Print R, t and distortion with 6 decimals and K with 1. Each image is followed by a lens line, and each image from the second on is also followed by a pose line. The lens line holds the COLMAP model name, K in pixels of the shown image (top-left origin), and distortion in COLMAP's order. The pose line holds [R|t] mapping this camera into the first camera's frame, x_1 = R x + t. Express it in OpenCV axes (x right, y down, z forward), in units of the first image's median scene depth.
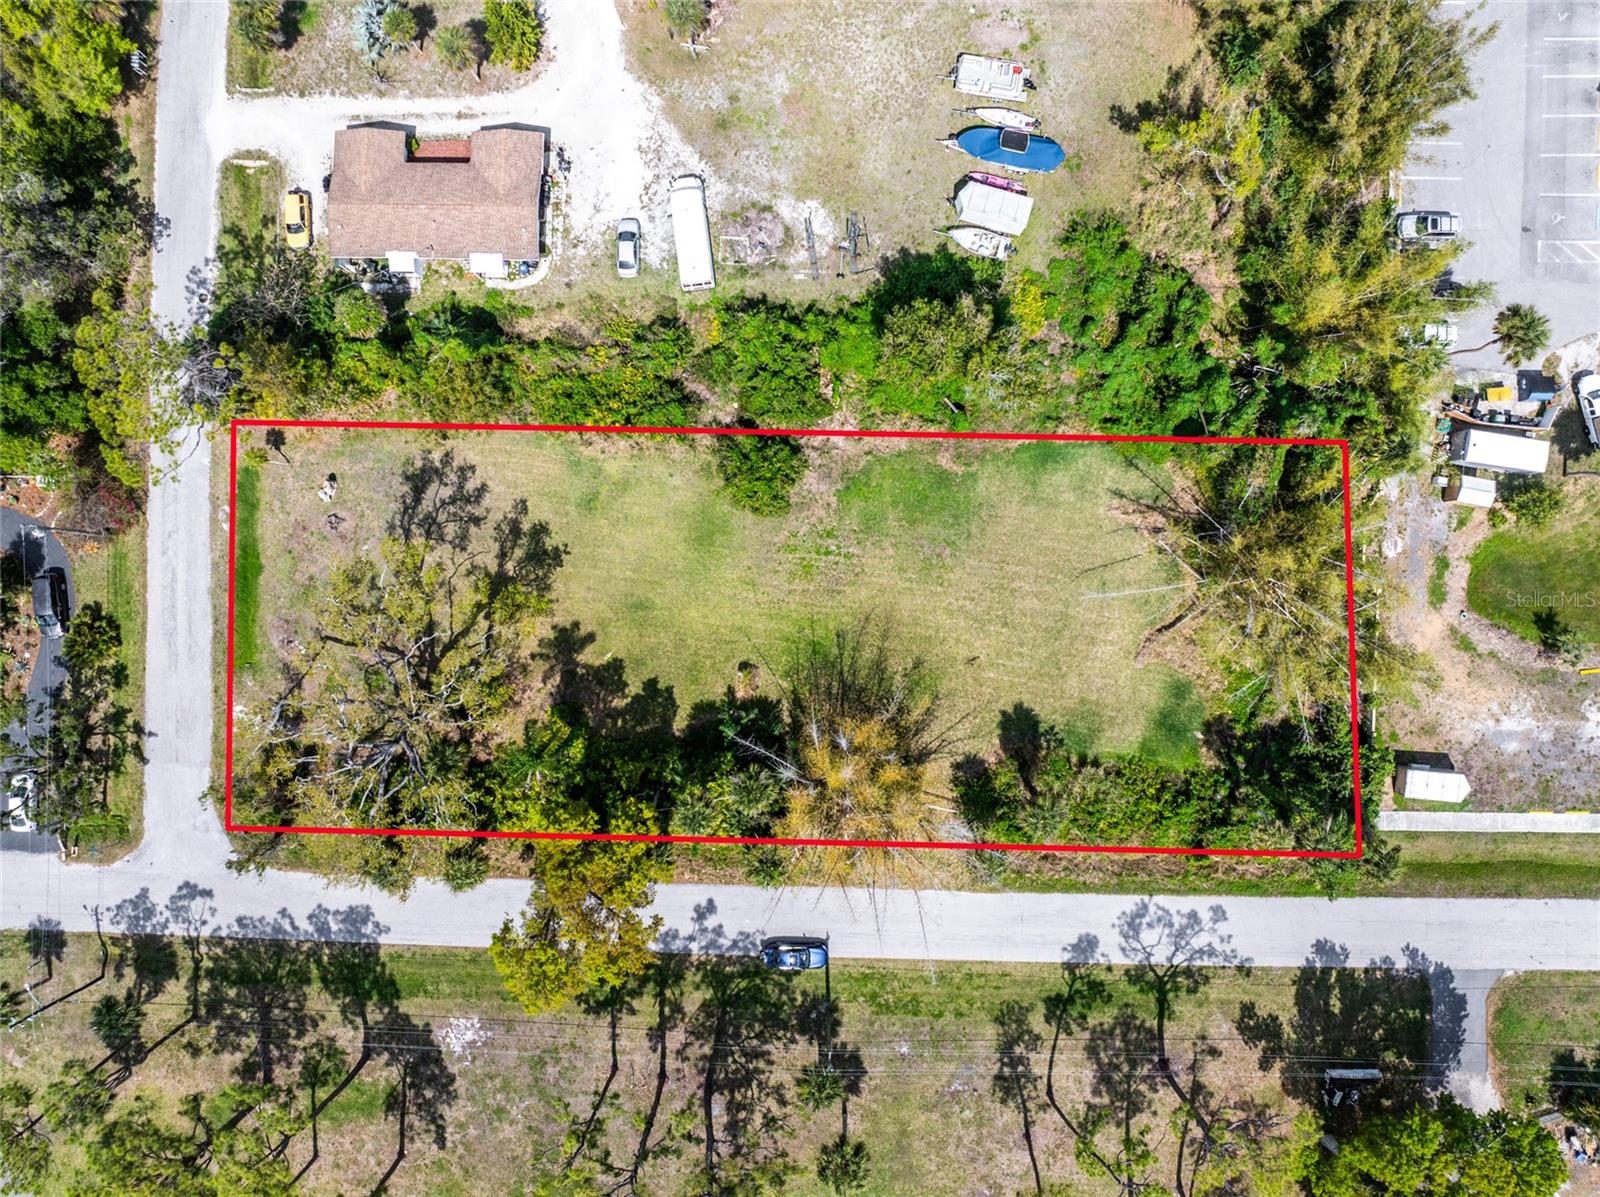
lens RADIAL K [[1132.1, 0, 800.0], [0, 1132.1, 598.5], [0, 0, 1]] dist [-0.048177, -0.002182]
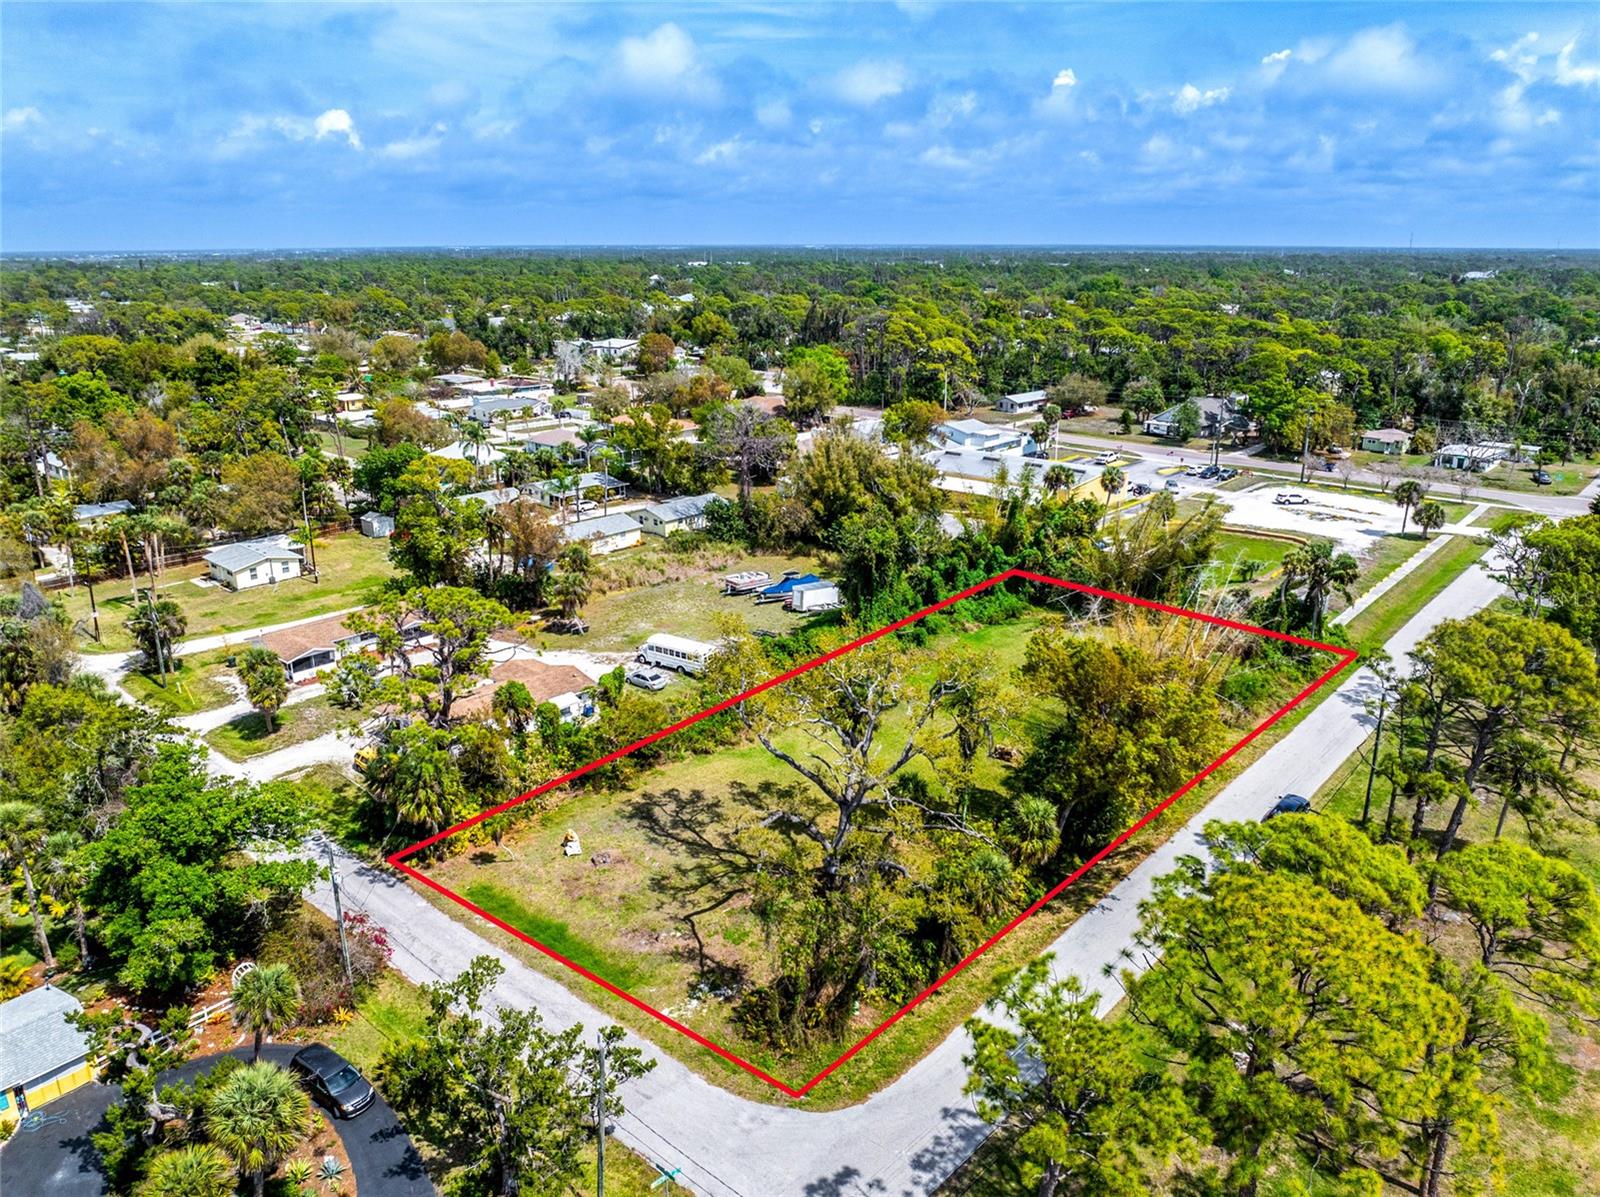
lens RADIAL K [[1132.1, 0, 800.0], [0, 1132.1, 598.5], [0, 0, 1]] dist [-0.048177, -0.002182]
pose [[0.645546, -0.225256, 0.729746, -0.906716], [0.763719, 0.187995, -0.617569, 0.549602], [0.001922, 0.955990, 0.293392, 0.553921]]
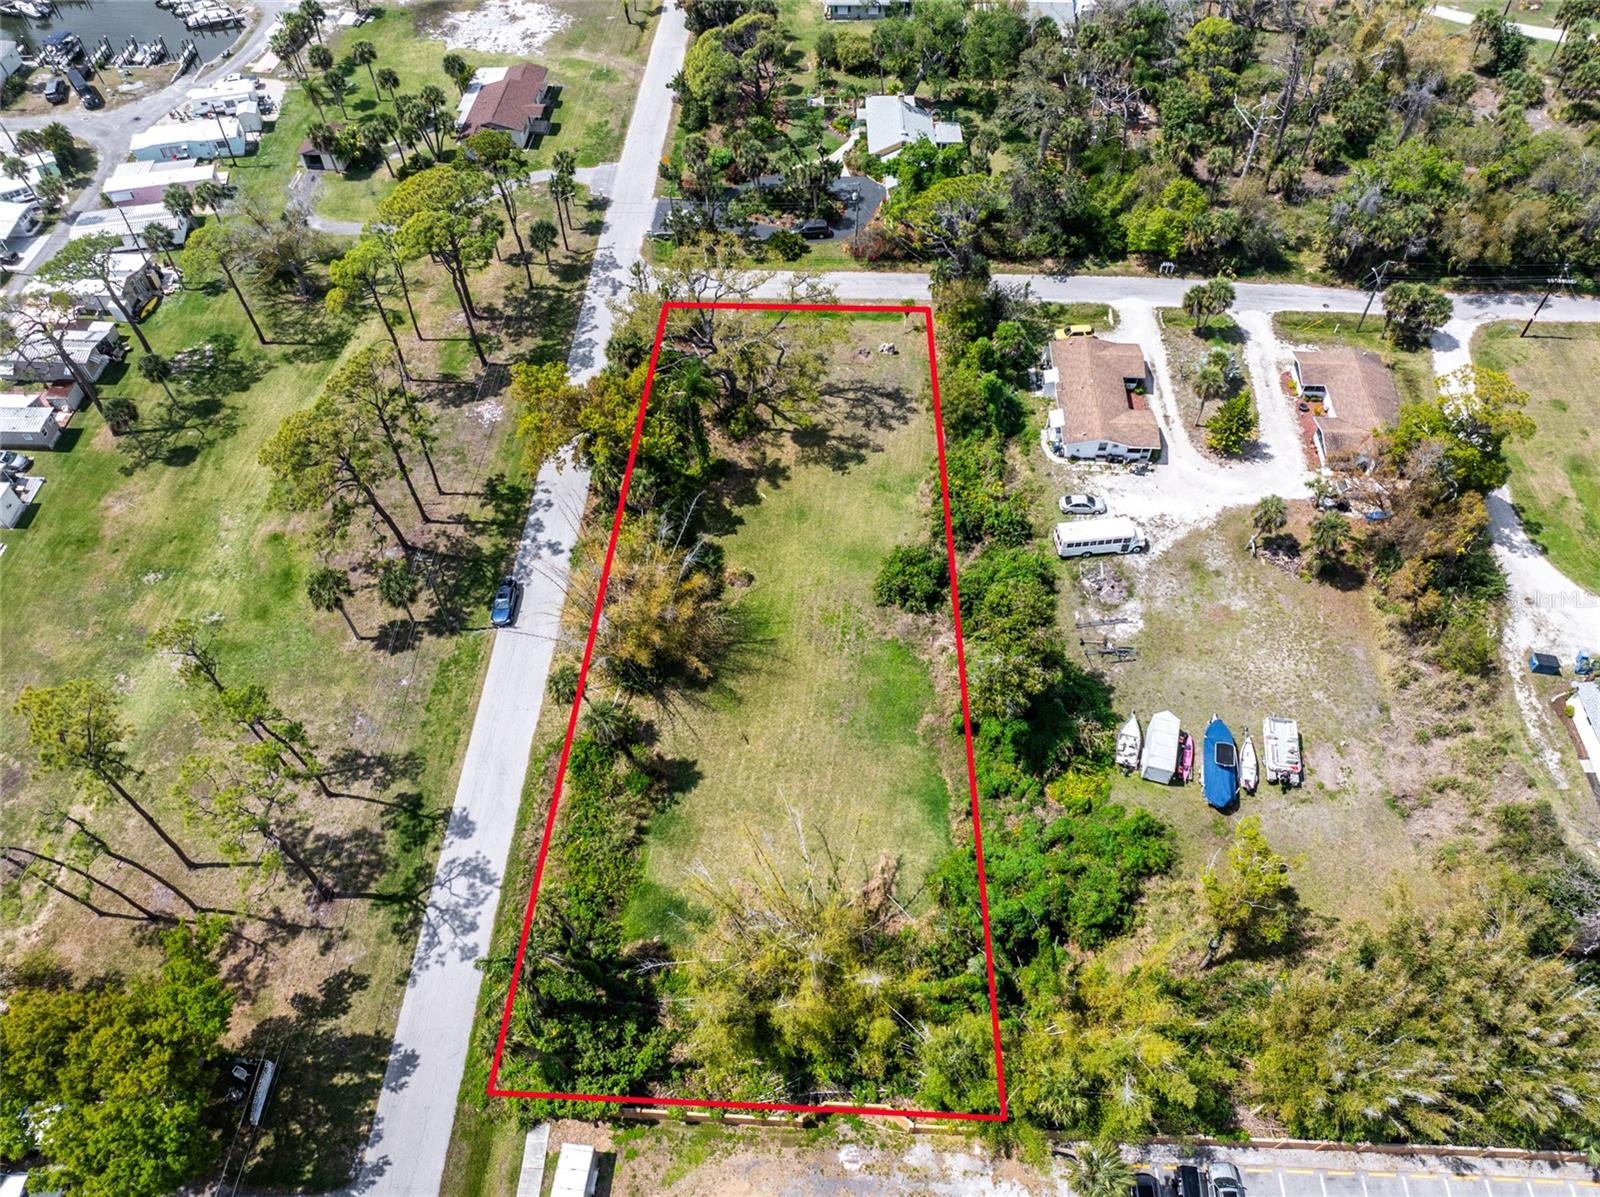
lens RADIAL K [[1132.1, 0, 800.0], [0, 1132.1, 598.5], [0, 0, 1]] dist [-0.048177, -0.002182]
pose [[-0.022114, 0.795415, -0.605662, 0.706124], [-0.999755, -0.018066, 0.012777, -0.009671], [-0.000779, 0.605796, 0.795620, 0.047300]]
